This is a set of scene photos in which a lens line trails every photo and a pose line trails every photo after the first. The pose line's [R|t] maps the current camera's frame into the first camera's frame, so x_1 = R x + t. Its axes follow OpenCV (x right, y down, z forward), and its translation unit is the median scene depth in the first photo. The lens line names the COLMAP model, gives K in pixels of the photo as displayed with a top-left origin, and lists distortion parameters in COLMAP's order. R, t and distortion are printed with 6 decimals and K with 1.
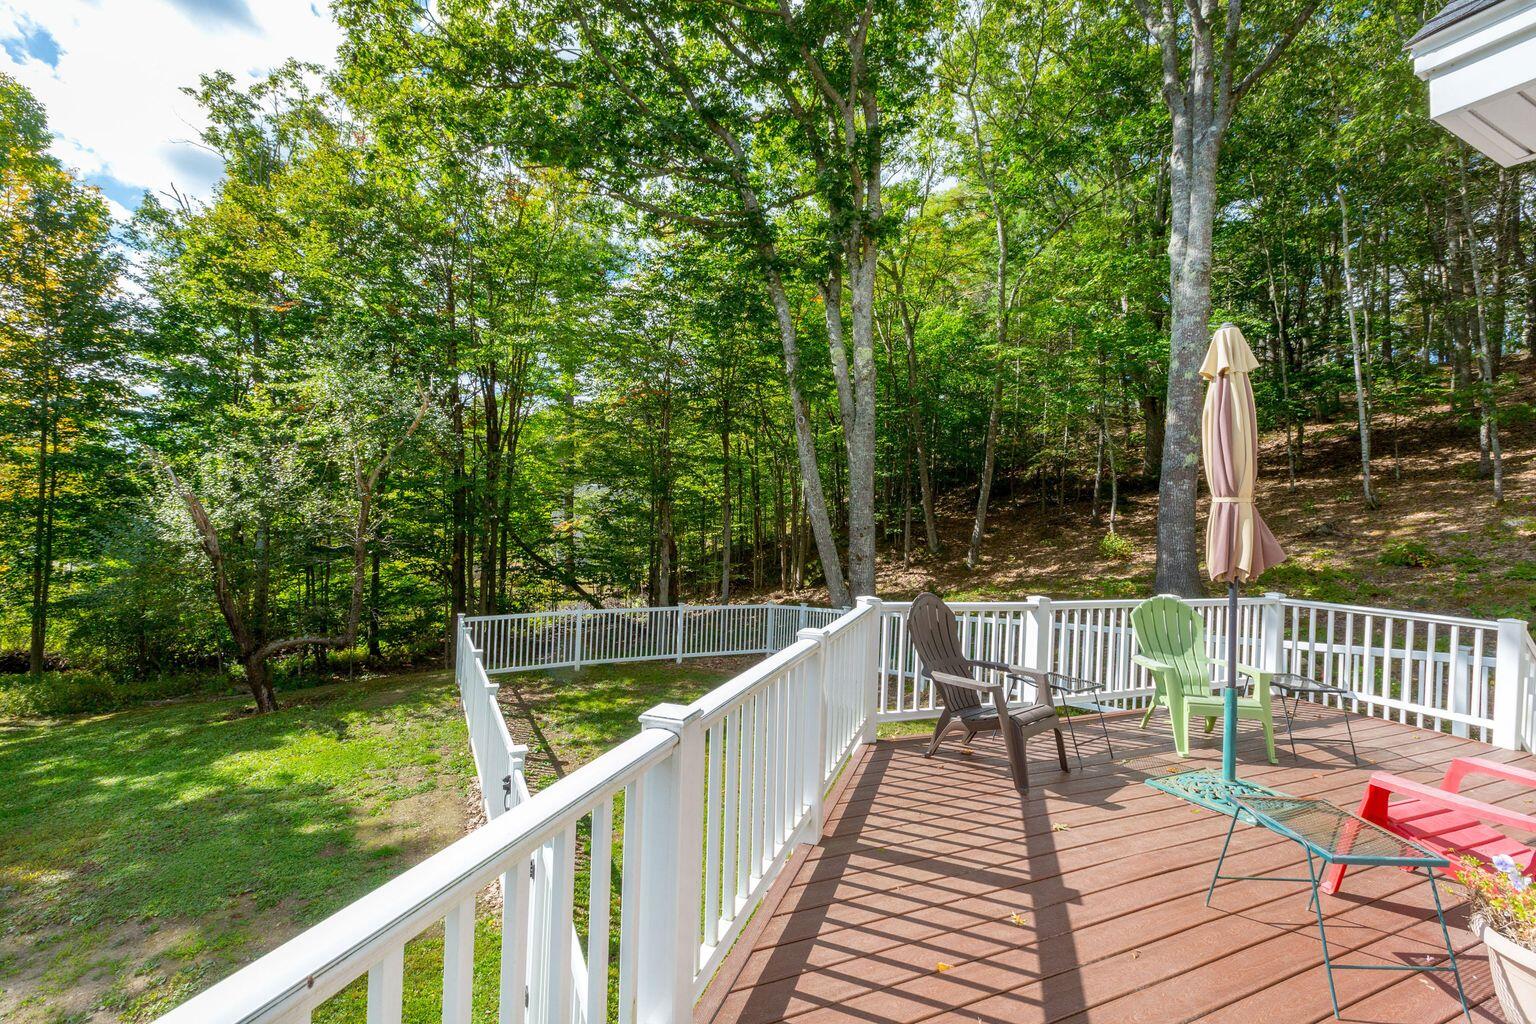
lens RADIAL K [[685.7, 0, 762.7], [0, 685.7, 509.4], [0, 0, 1]] dist [0.001895, -0.000092]
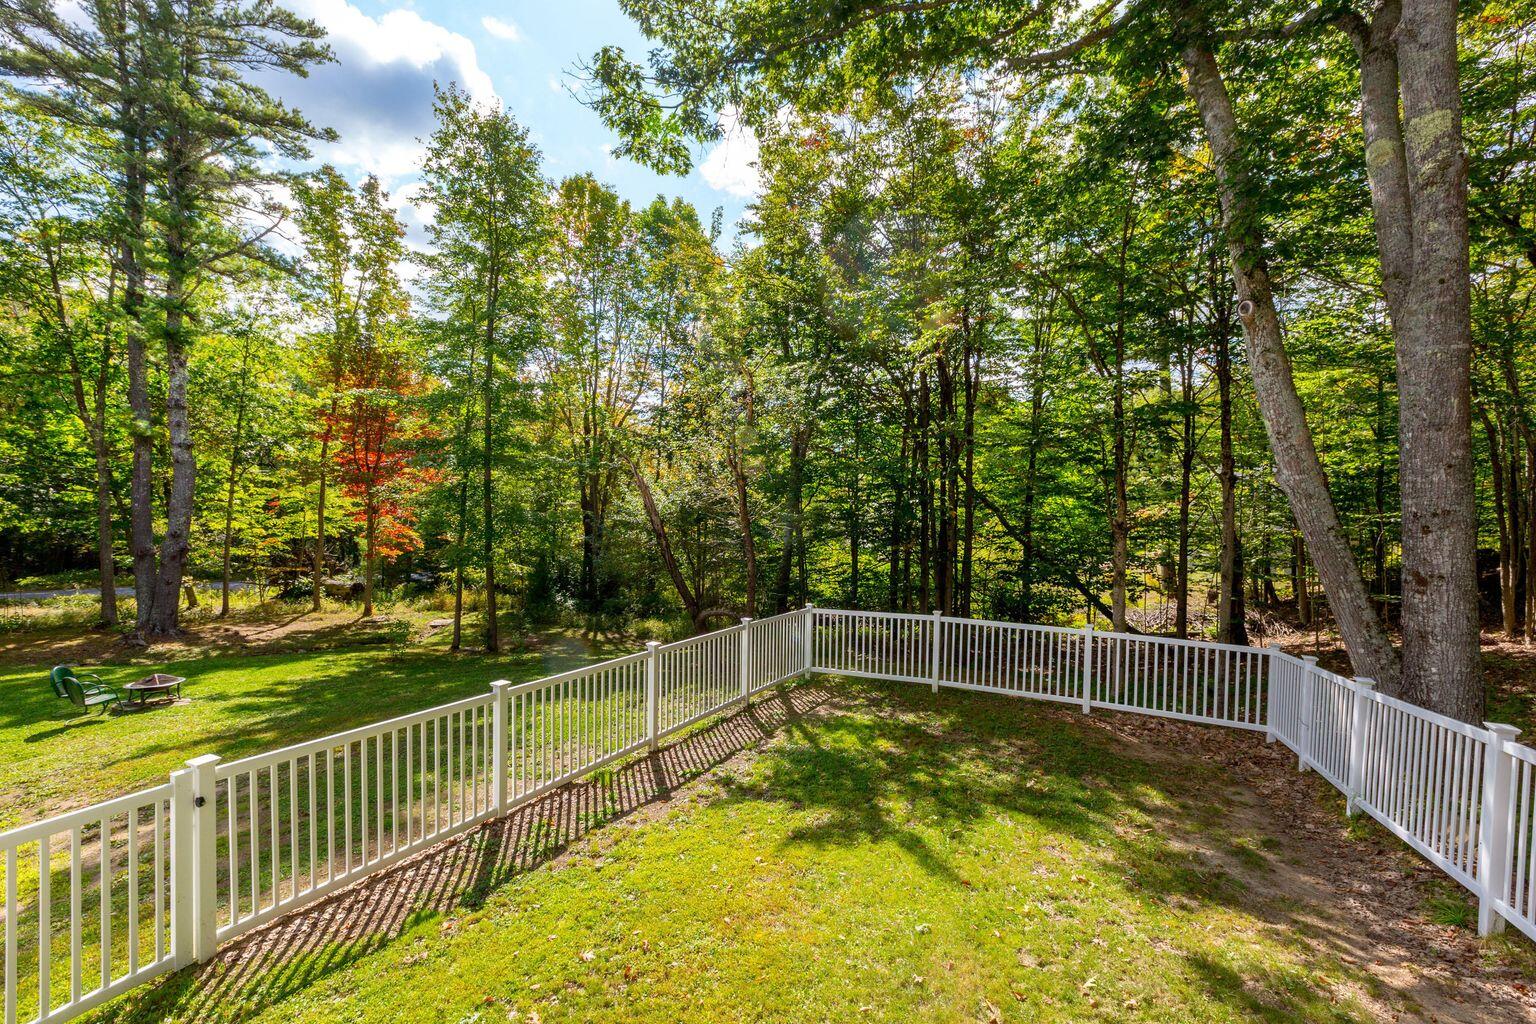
lens RADIAL K [[685.7, 0, 767.9], [0, 685.7, 510.4], [0, 0, 1]] dist [0.001895, -0.000092]
pose [[0.584225, -0.000679, -0.811592, 0.271044], [0.014309, 0.999853, 0.009464, 0.014842], [0.811466, -0.017143, 0.584148, 0.391758]]
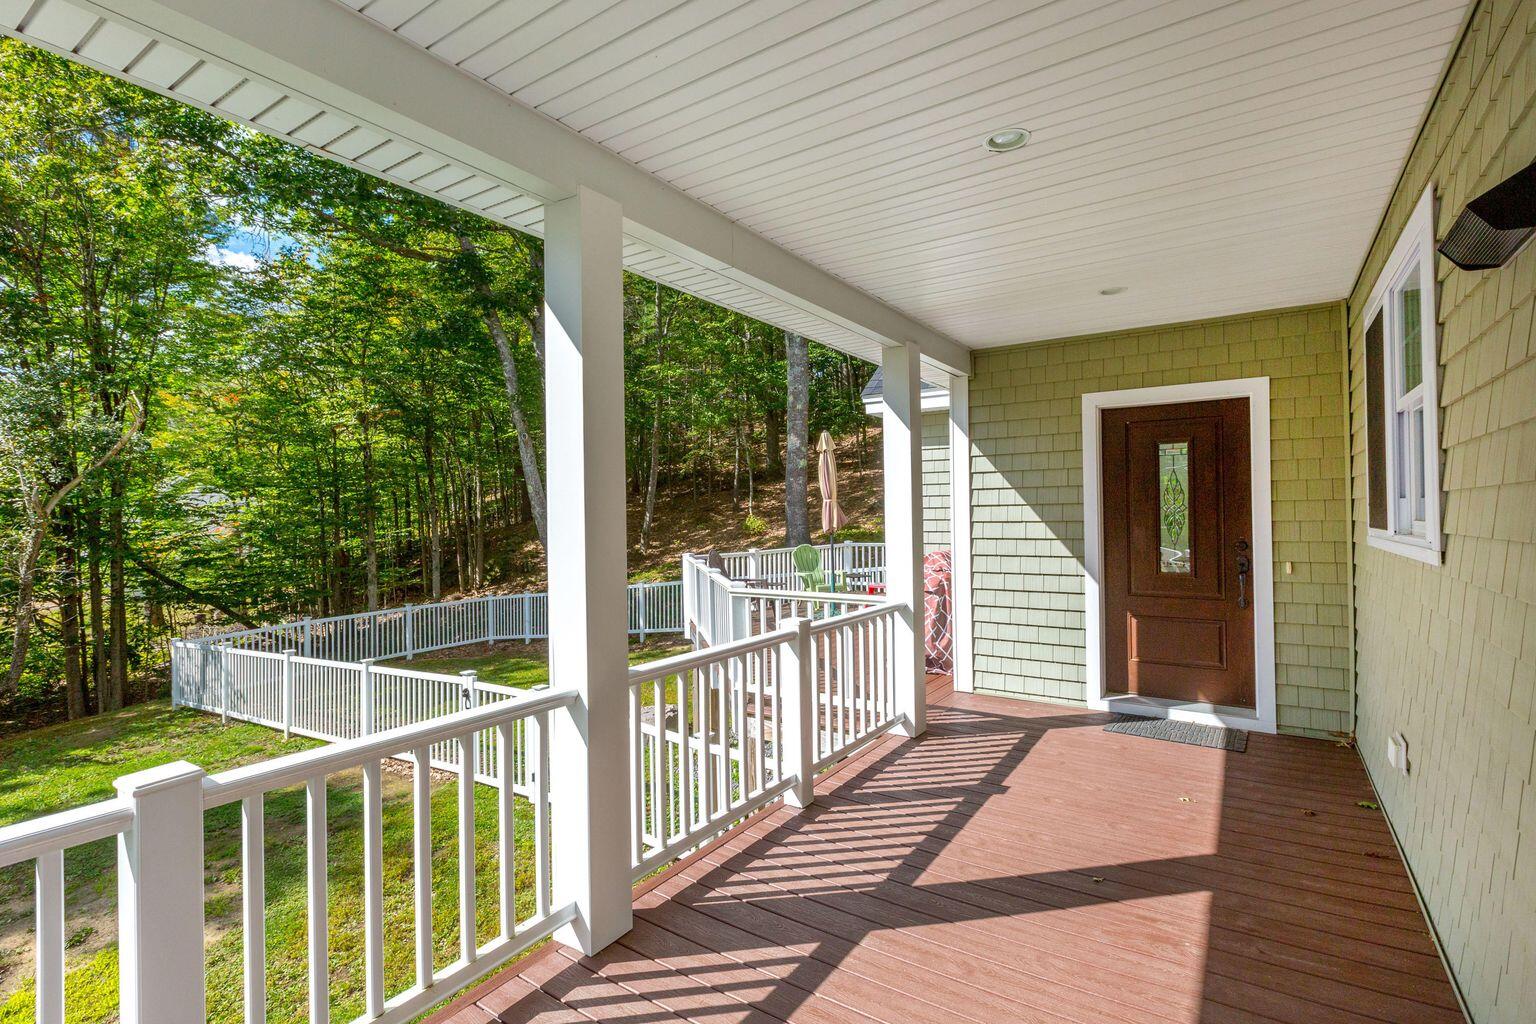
lens RADIAL K [[685.7, 0, 769.0], [0, 685.7, 509.9], [0, 0, 1]] dist [0.001895, -0.000092]
pose [[0.867750, -0.052639, 0.494205, -0.169104], [0.046918, 0.998611, 0.023984, -0.010809], [-0.494781, 0.002375, 0.869015, -0.240845]]
